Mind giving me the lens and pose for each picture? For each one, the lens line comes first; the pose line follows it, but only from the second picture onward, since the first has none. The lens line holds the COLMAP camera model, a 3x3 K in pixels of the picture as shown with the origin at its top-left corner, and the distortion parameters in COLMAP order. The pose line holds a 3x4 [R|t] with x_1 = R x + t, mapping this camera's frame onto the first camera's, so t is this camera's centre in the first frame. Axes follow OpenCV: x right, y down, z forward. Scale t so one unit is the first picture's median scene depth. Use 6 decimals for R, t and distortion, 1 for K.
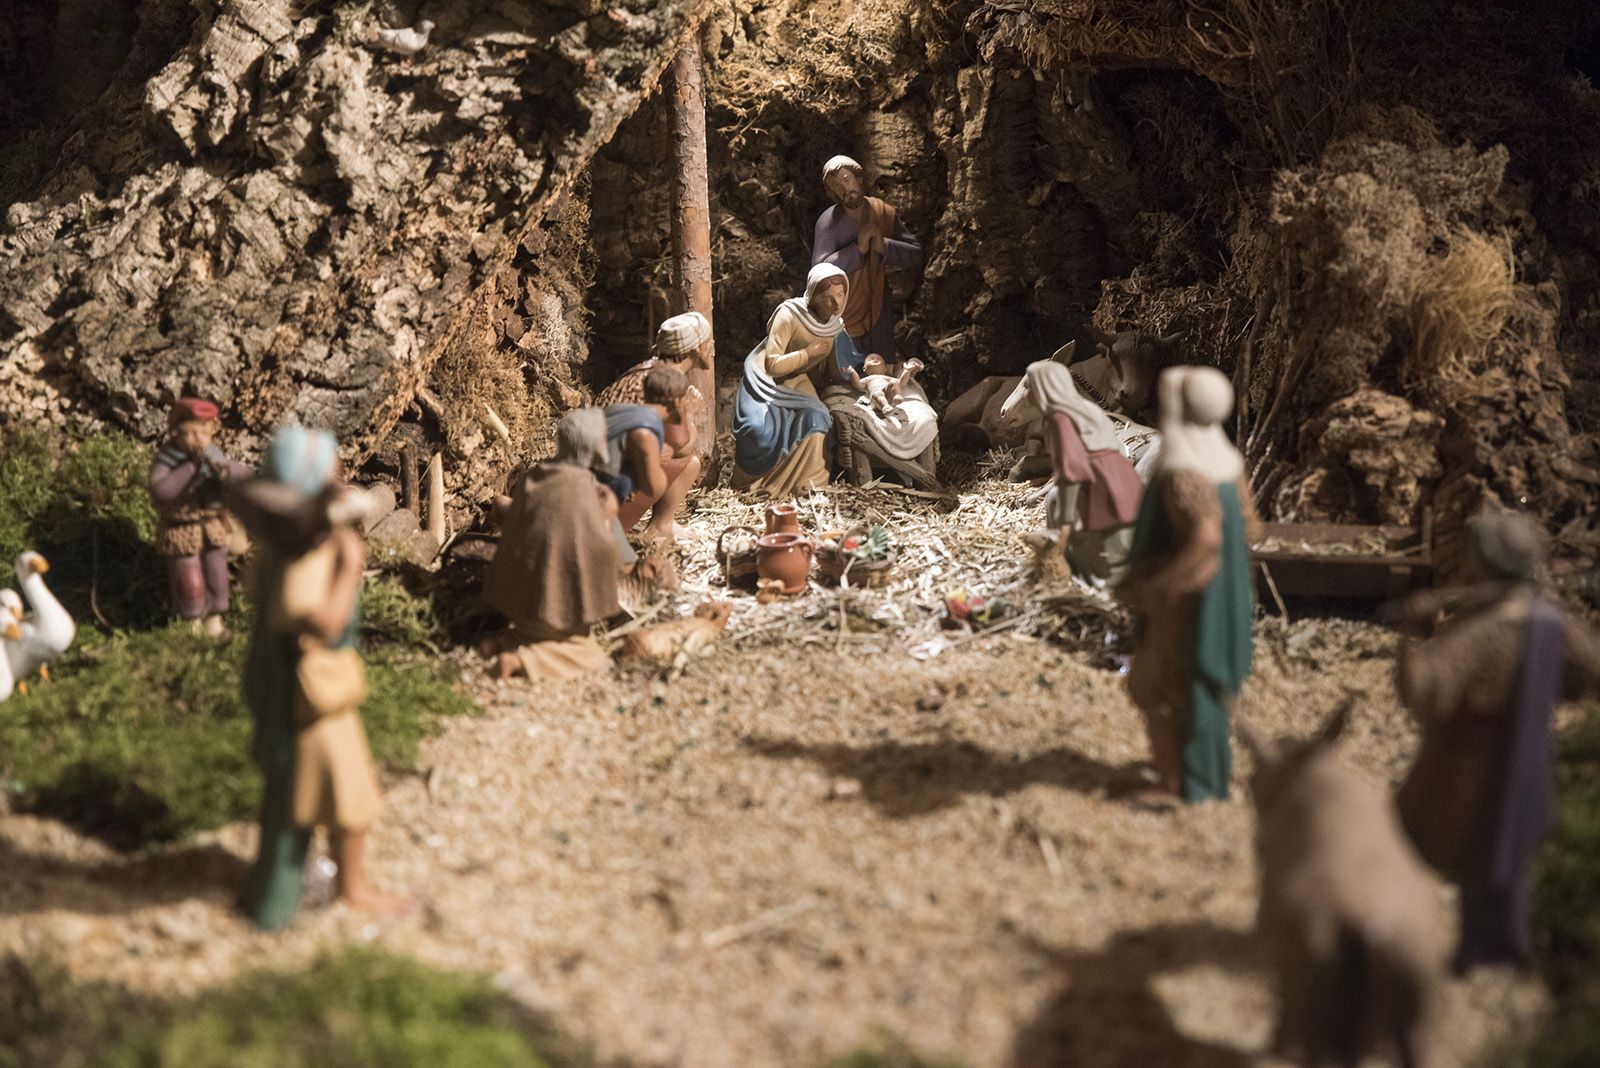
lens RADIAL K [[2783.7, 0, 803.8], [0, 2783.7, 533.4], [0, 0, 1]] dist [0.177159, 0.000000]
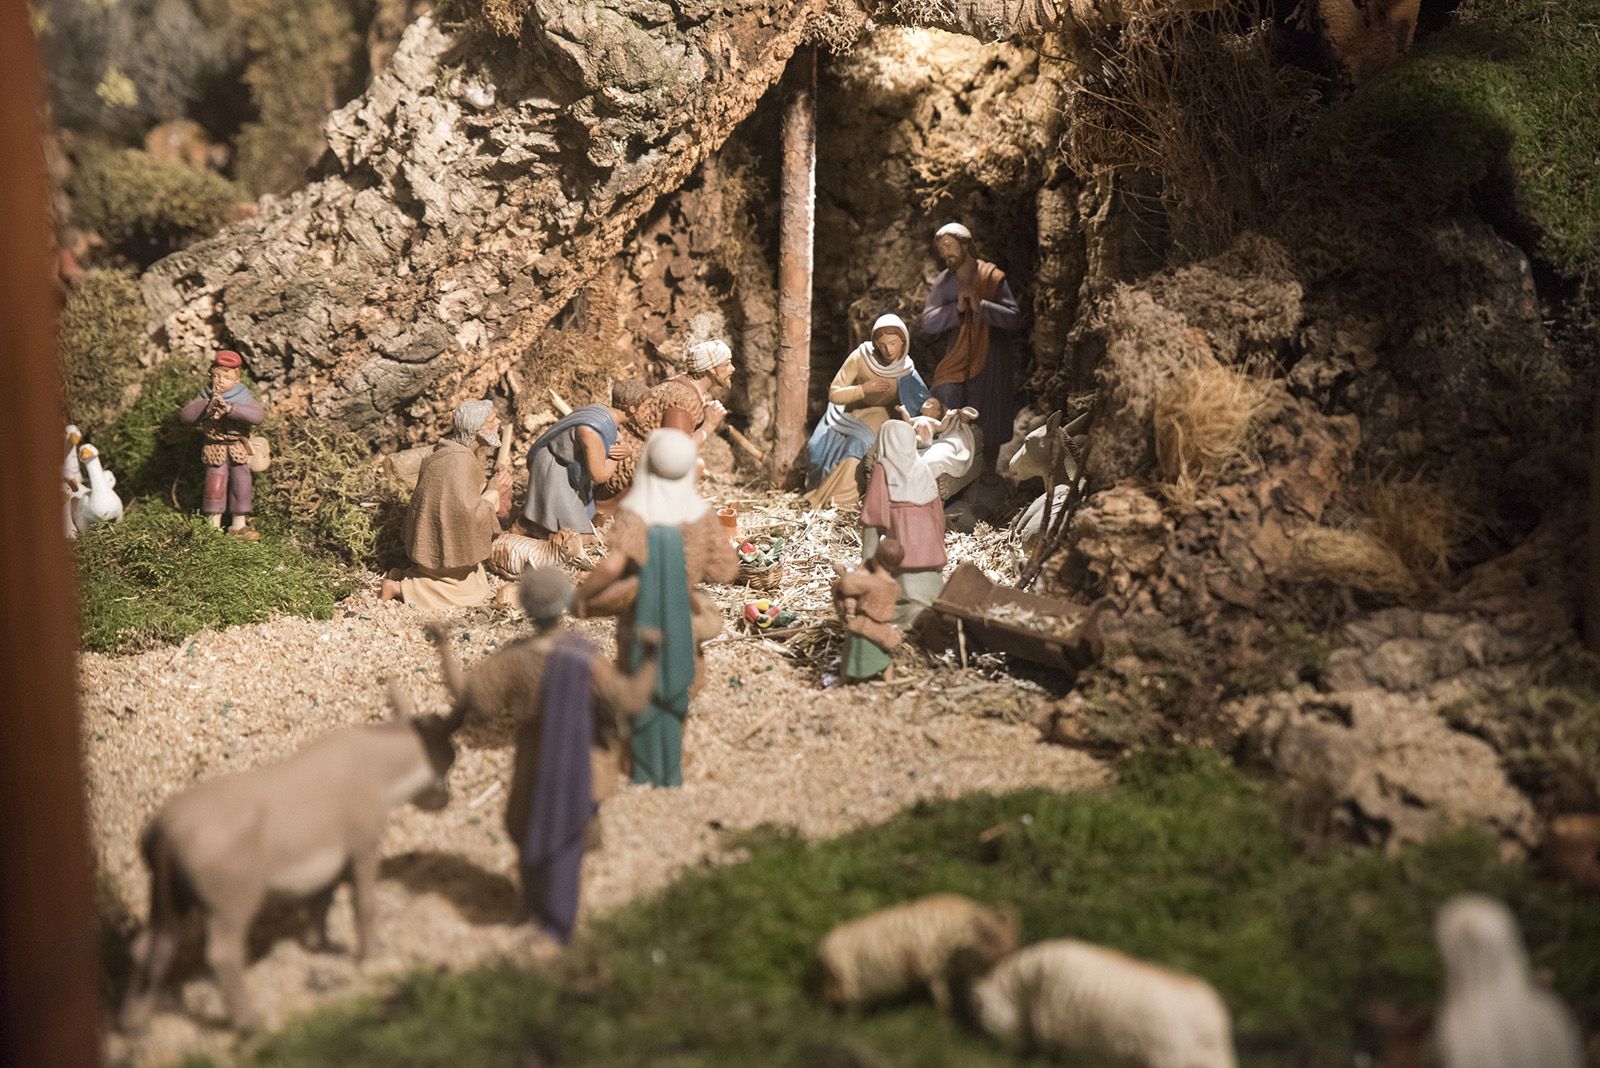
lens RADIAL K [[2783.7, 0, 801.0], [0, 2783.7, 524.7], [0, 0, 1]] dist [0.177159, 0.000000]
pose [[0.845804, 0.163419, -0.507849, 0.659095], [-0.160116, 0.985803, 0.050550, -0.072399], [0.508900, 0.038559, 0.859962, -0.010823]]
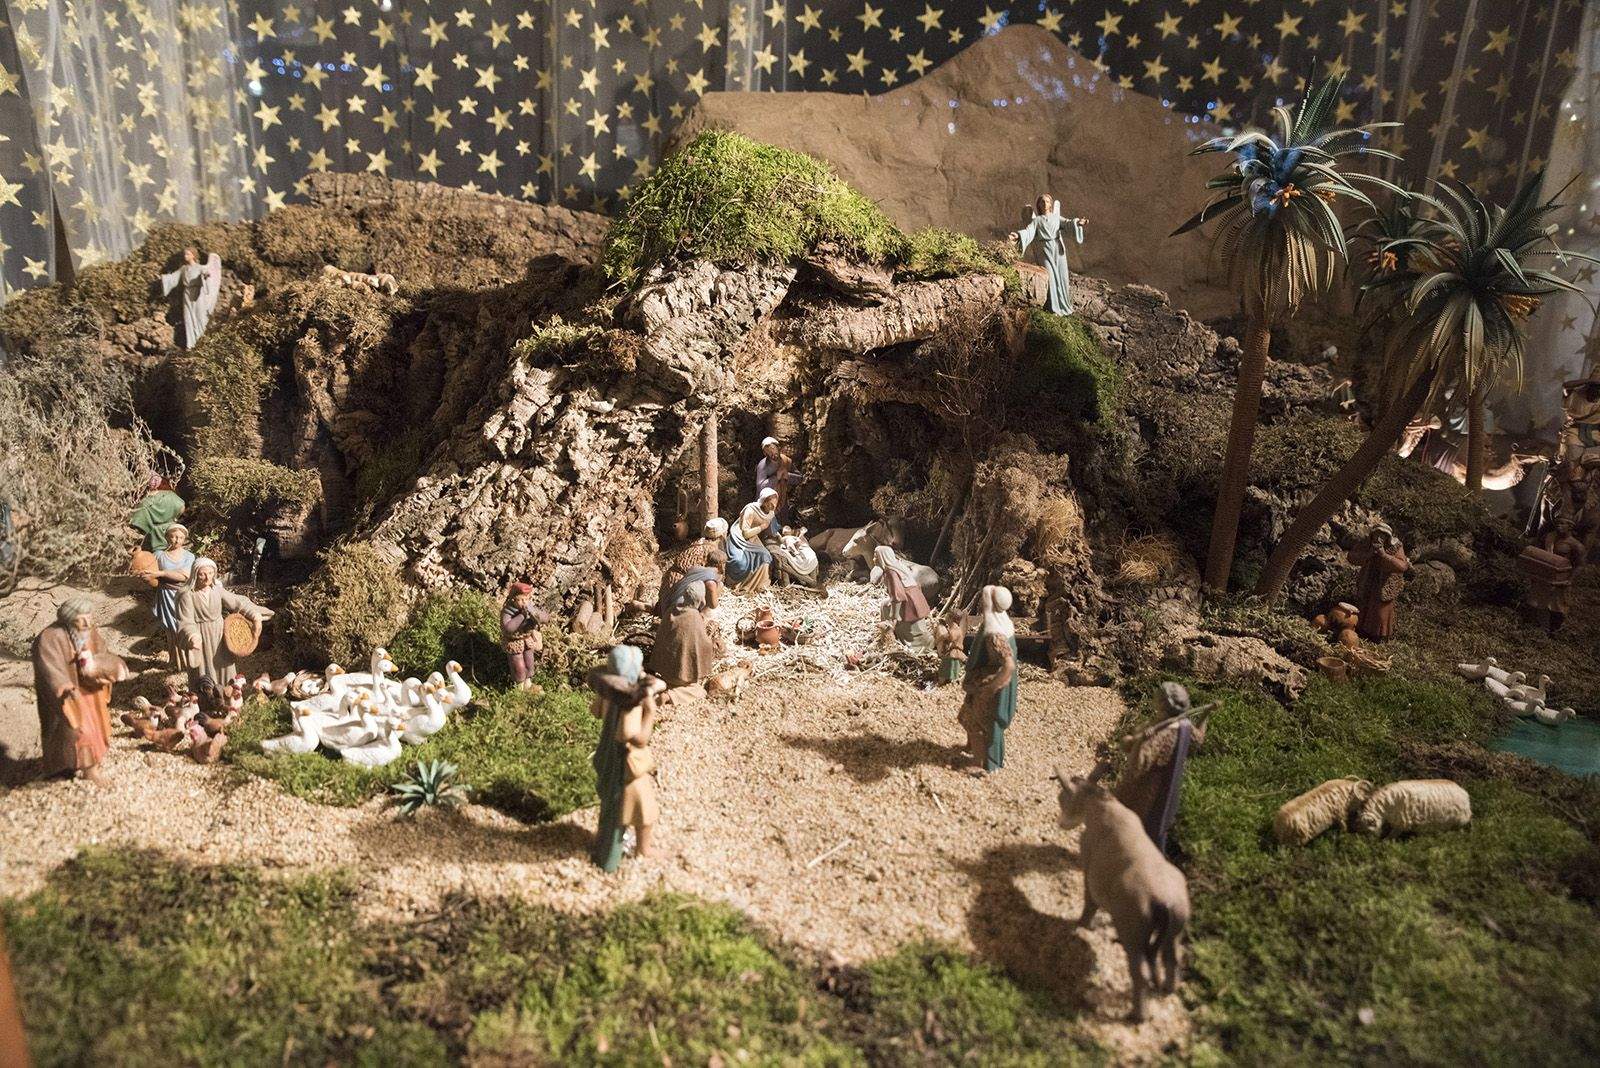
lens RADIAL K [[1116.0, 0, 797.6], [0, 1116.0, 528.4], [0, 0, 1]] dist [-0.091611, 0.002446]
pose [[0.985371, -0.007814, 0.170241, -0.141195], [0.000501, 0.999077, 0.042953, -0.117741], [-0.170420, -0.042239, 0.984466, 0.112664]]
